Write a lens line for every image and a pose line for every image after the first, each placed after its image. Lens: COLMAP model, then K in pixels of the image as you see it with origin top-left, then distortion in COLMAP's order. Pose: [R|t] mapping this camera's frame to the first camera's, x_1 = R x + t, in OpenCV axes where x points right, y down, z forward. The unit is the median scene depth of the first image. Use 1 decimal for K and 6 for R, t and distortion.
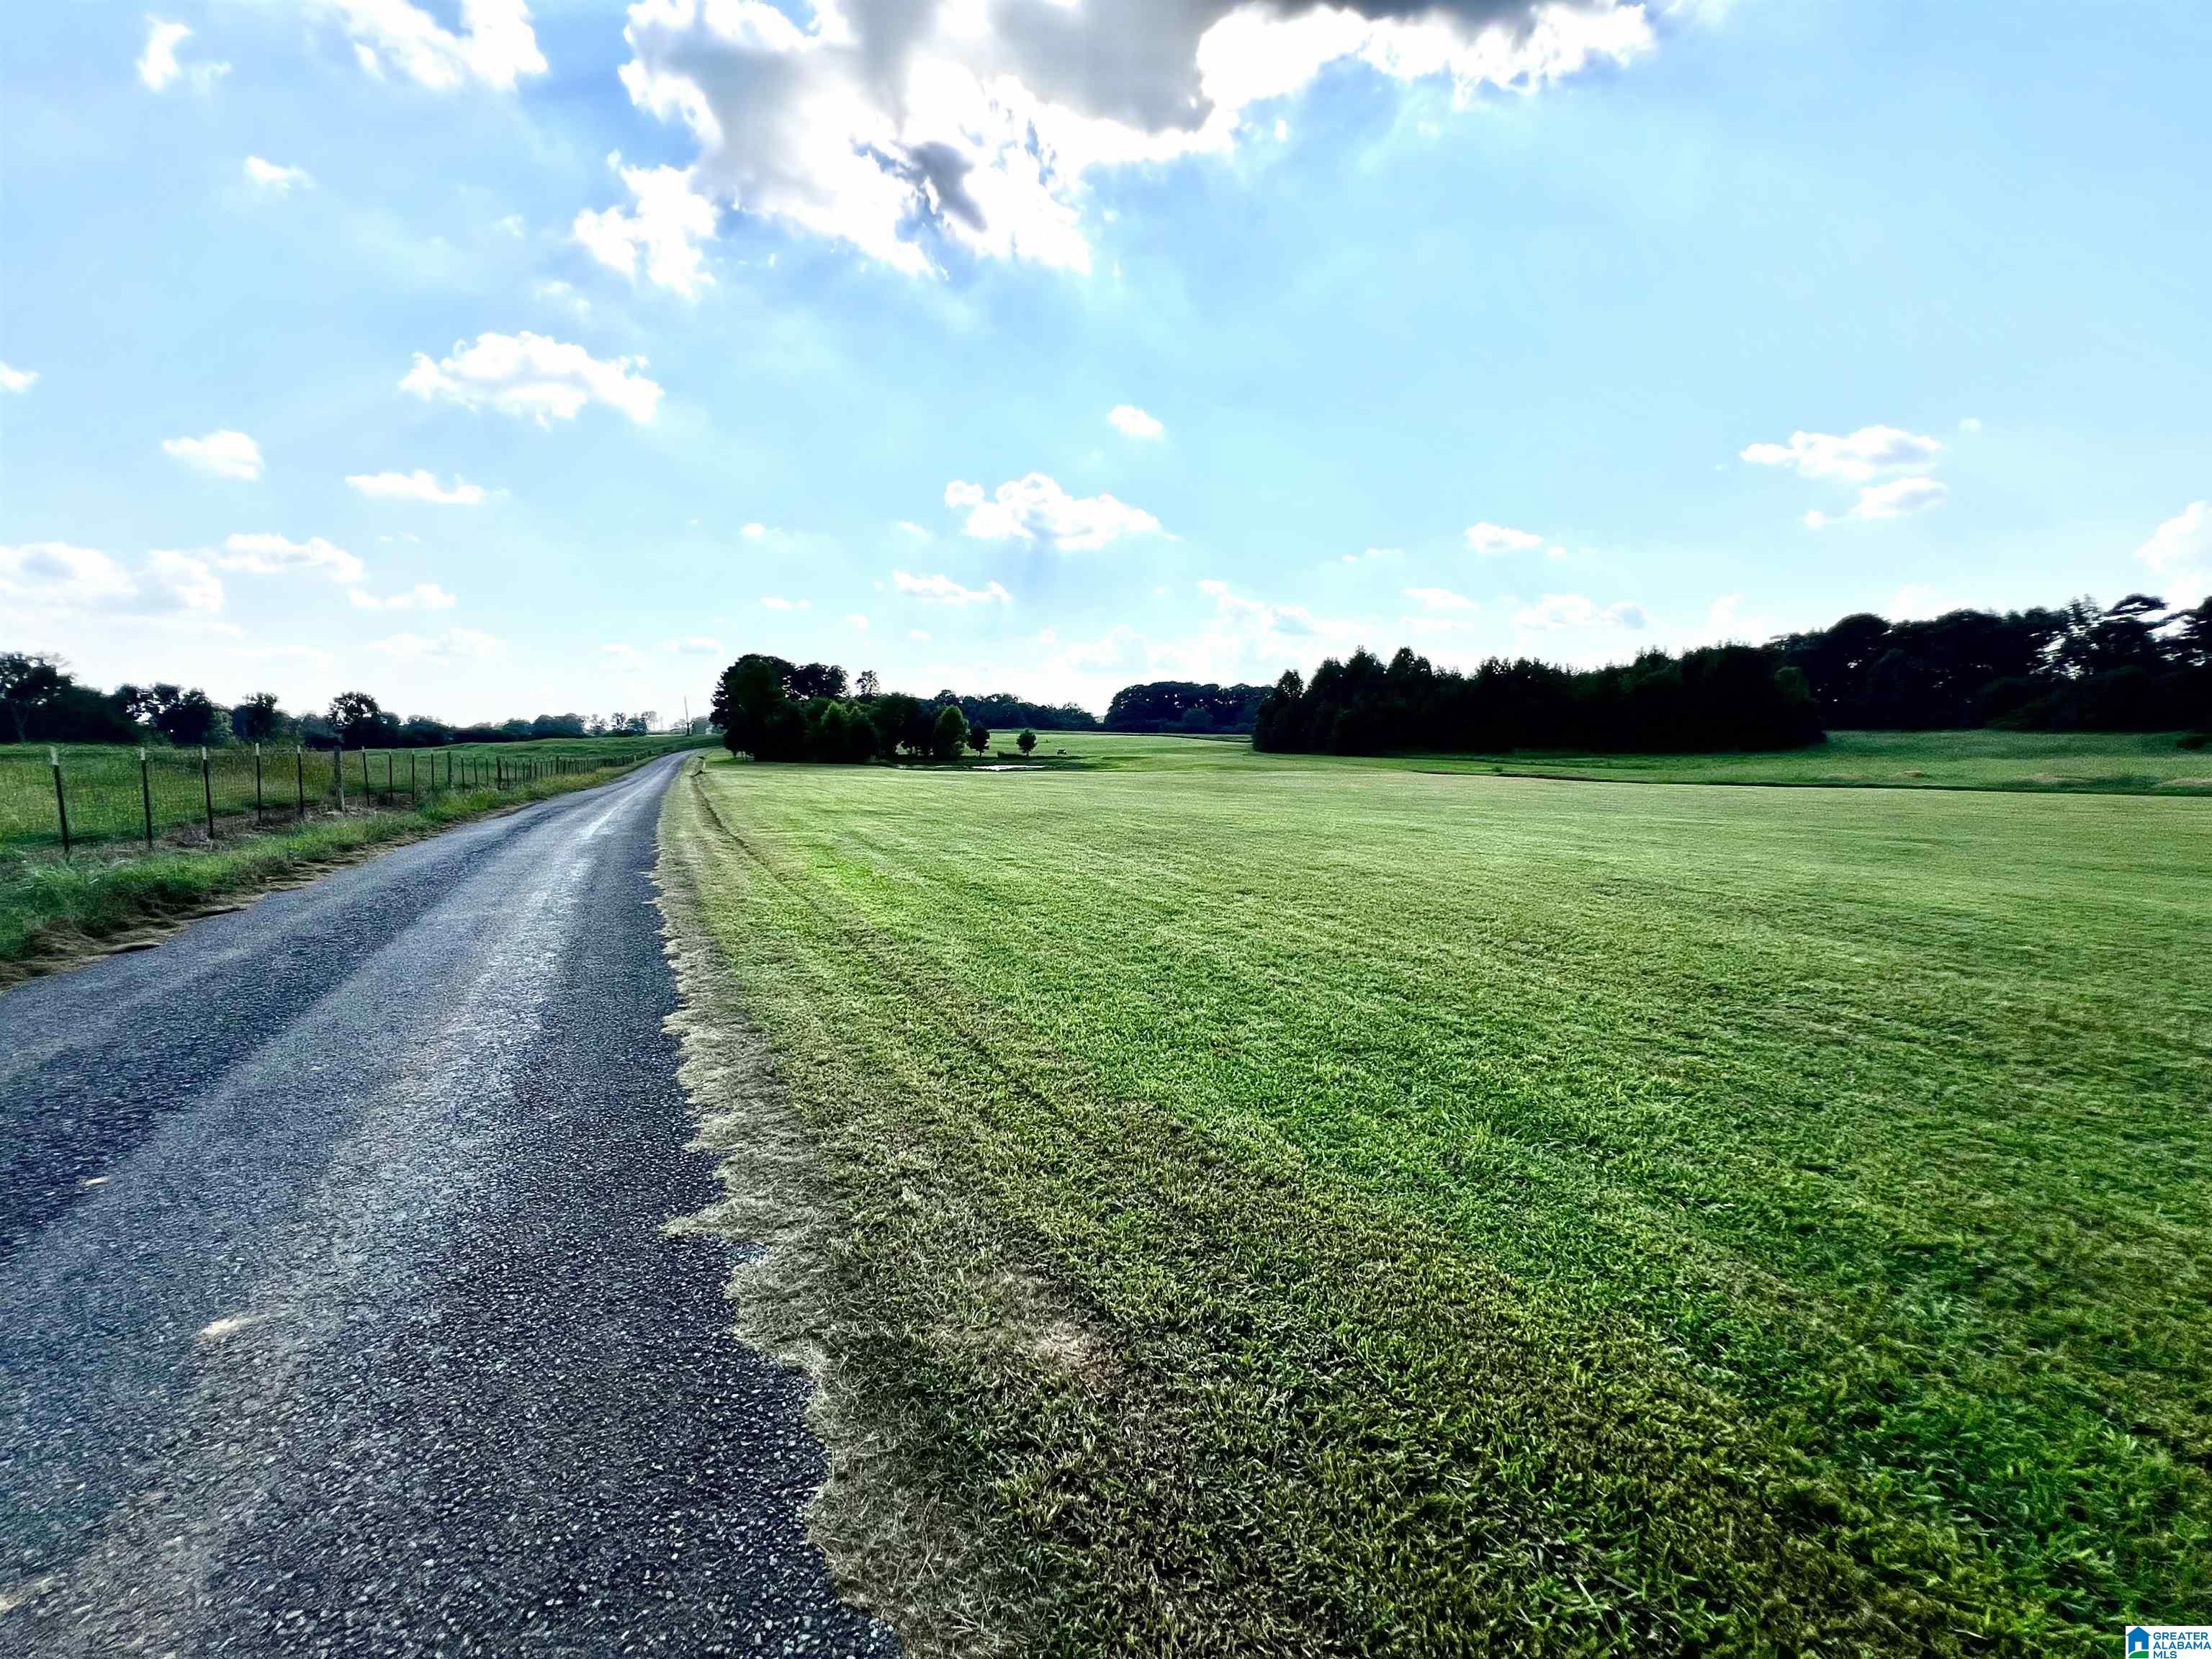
lens RADIAL K [[878.4, 0, 1101.3], [0, 878.4, 848.3], [0, 0, 1]] dist [-0.000762, -0.000141]
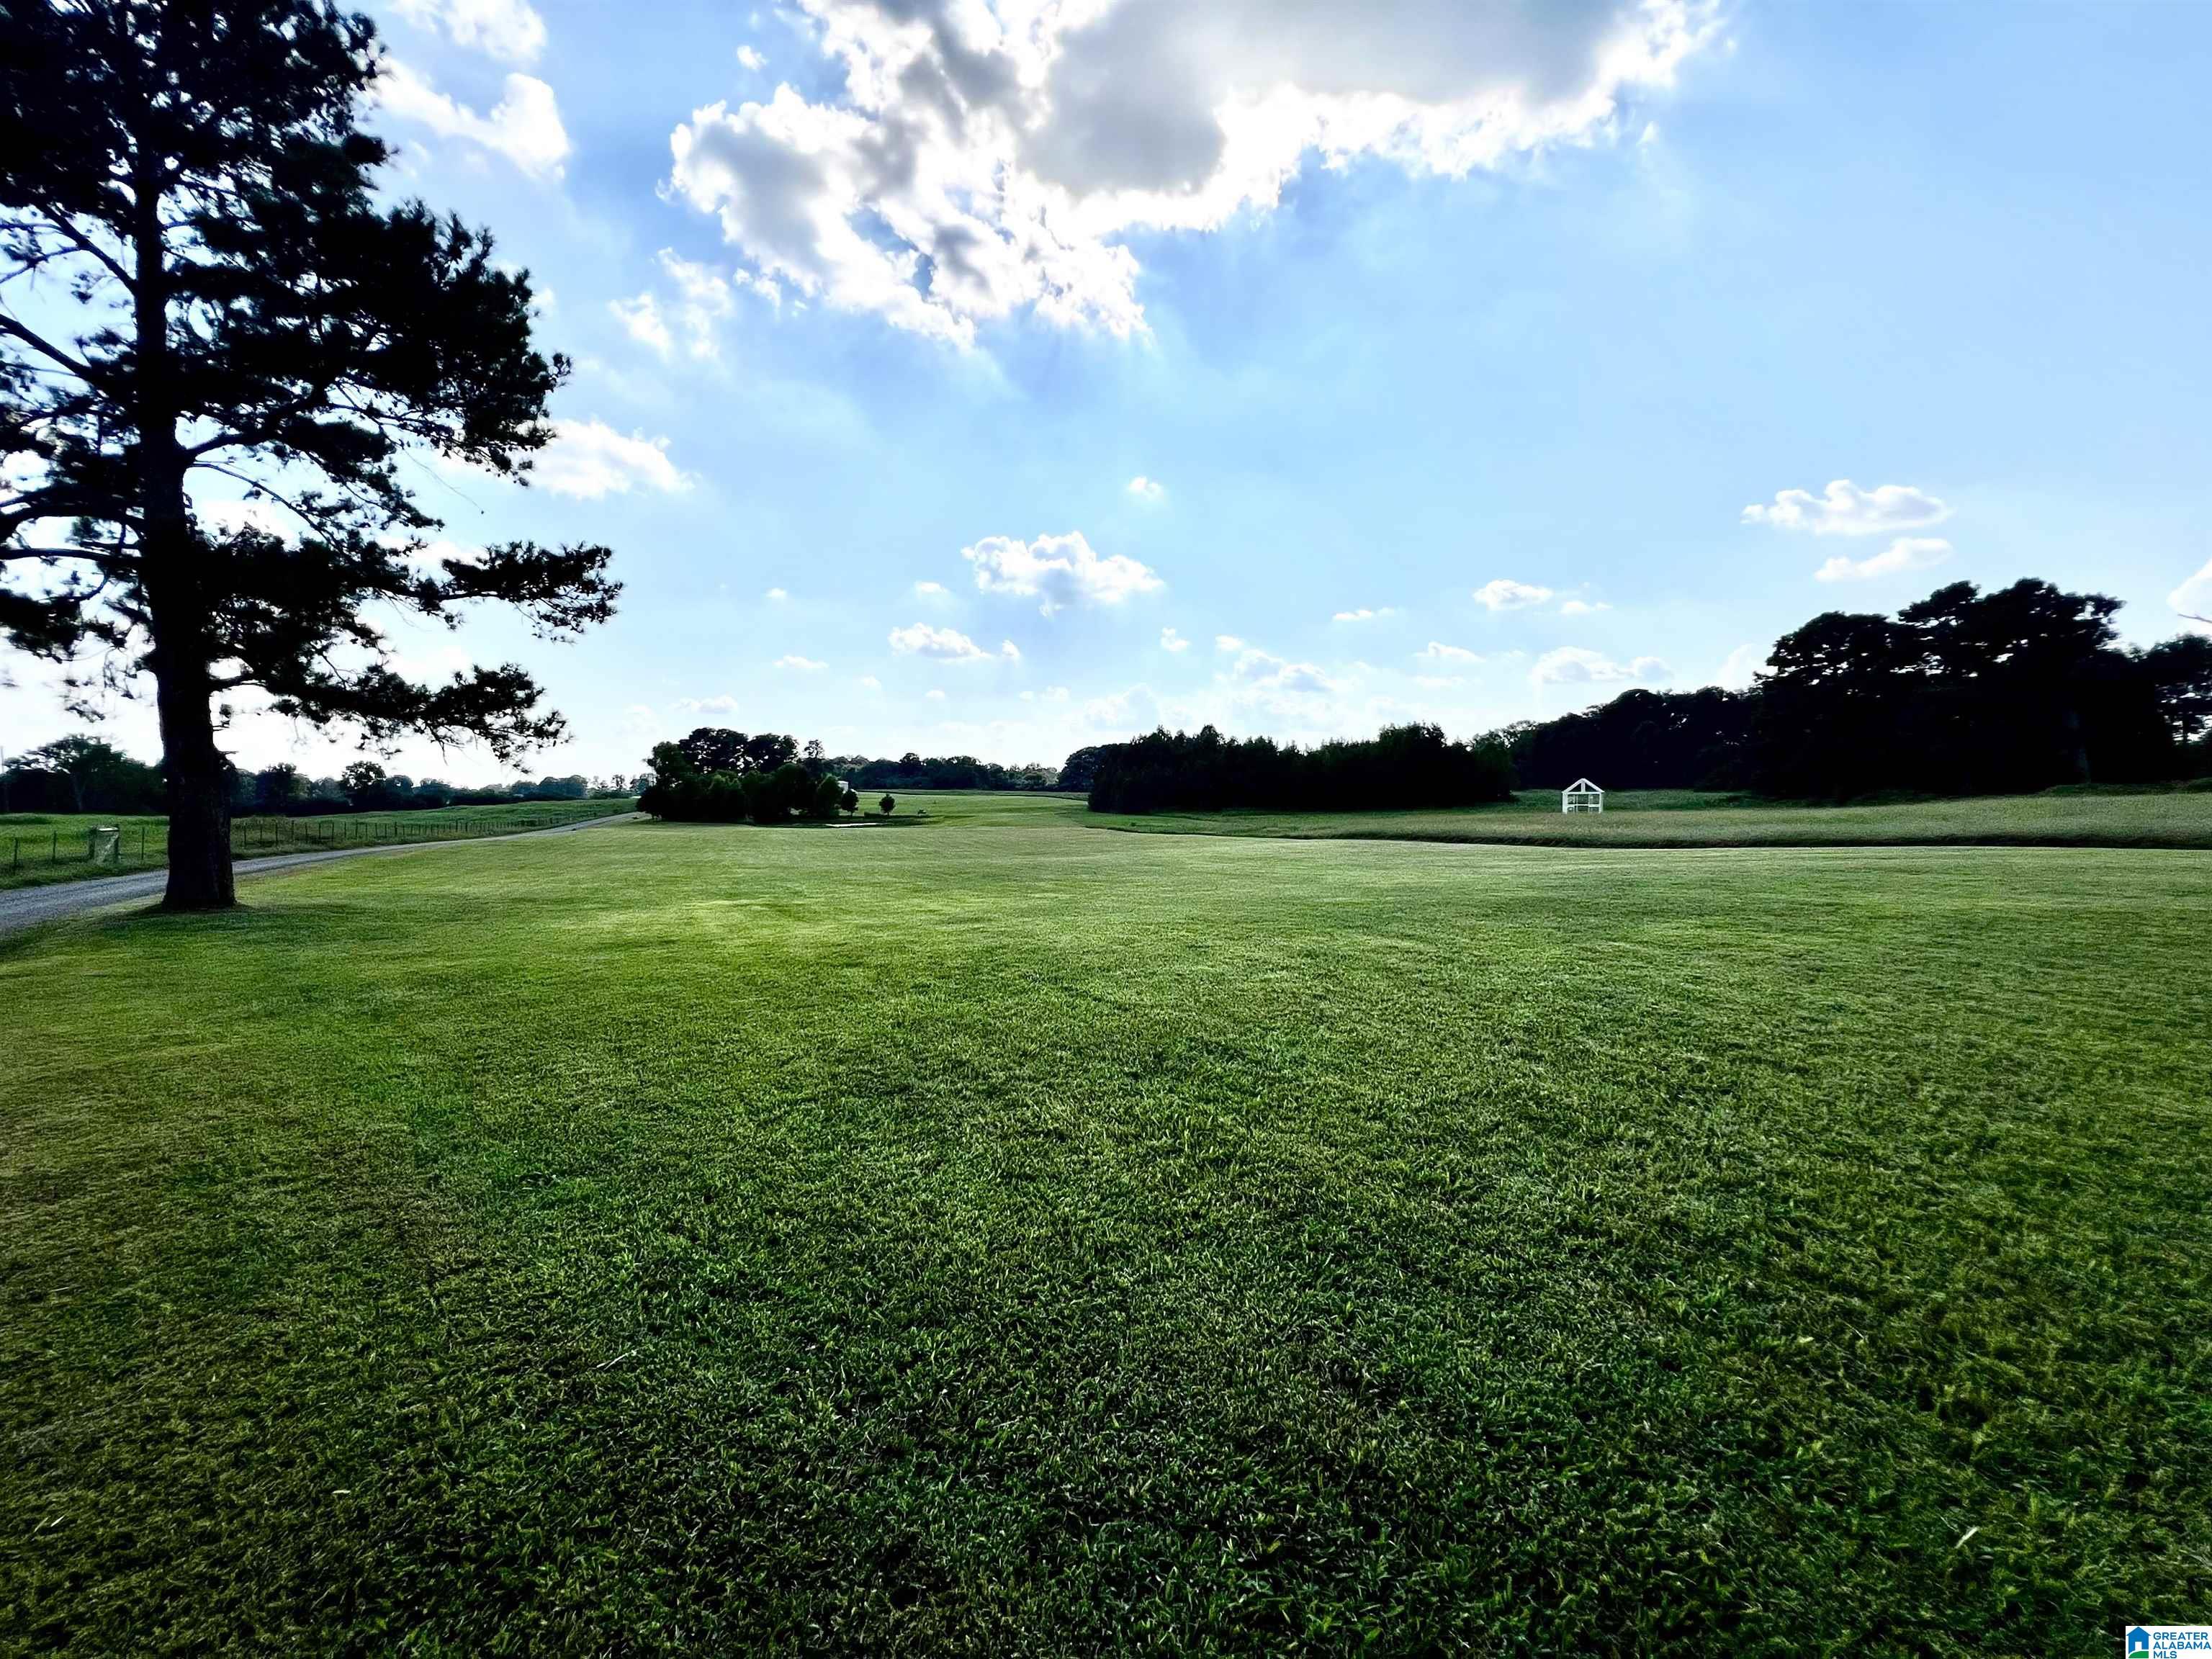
lens RADIAL K [[891.8, 0, 1109.9], [0, 891.8, 833.8], [0, 0, 1]] dist [0.000719, -0.000051]
pose [[0.999906, -0.005100, -0.012708, 0.128848], [0.004072, 0.996812, -0.079677, 0.011508], [0.013074, 0.079617, 0.996740, -0.130757]]
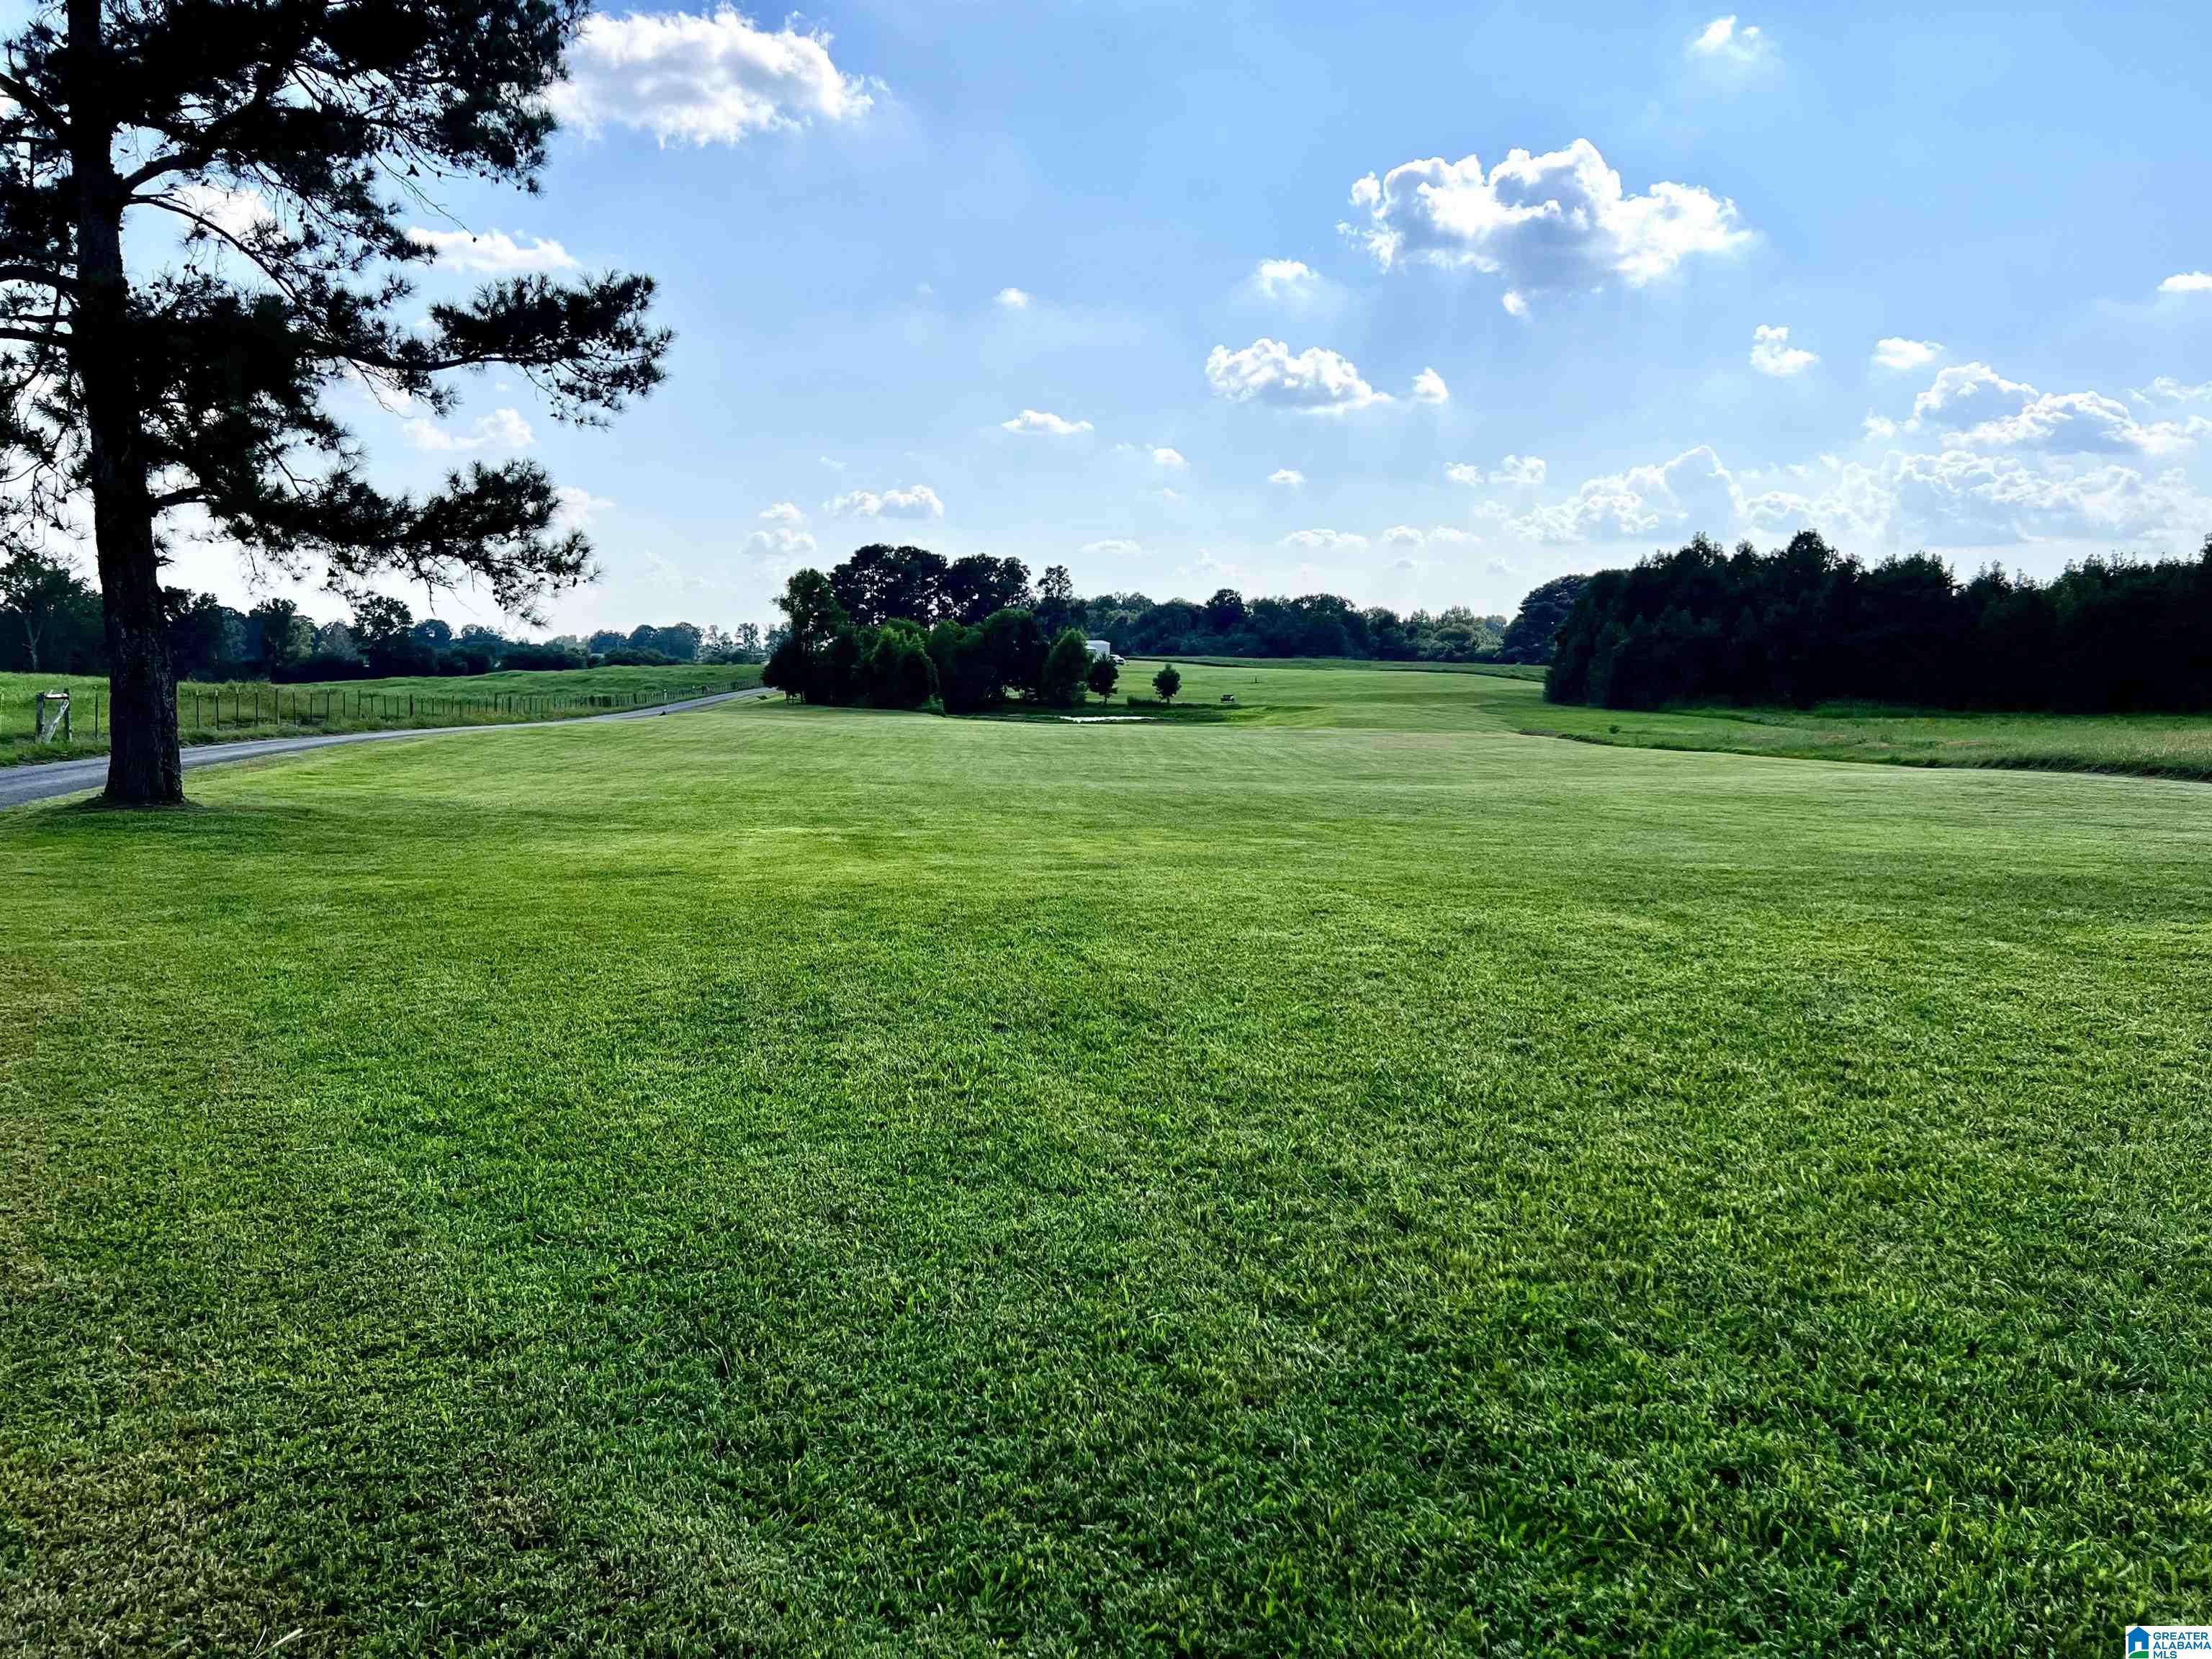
lens RADIAL K [[1673.6, 0, 1099.6], [0, 1673.6, 836.8], [0, 0, 1]] dist [0.061299, -0.056645]
pose [[0.951656, 0.041517, -0.304348, 0.141635], [-0.048755, 0.998679, -0.016217, 0.012351], [0.303273, 0.030271, 0.952423, -0.140187]]
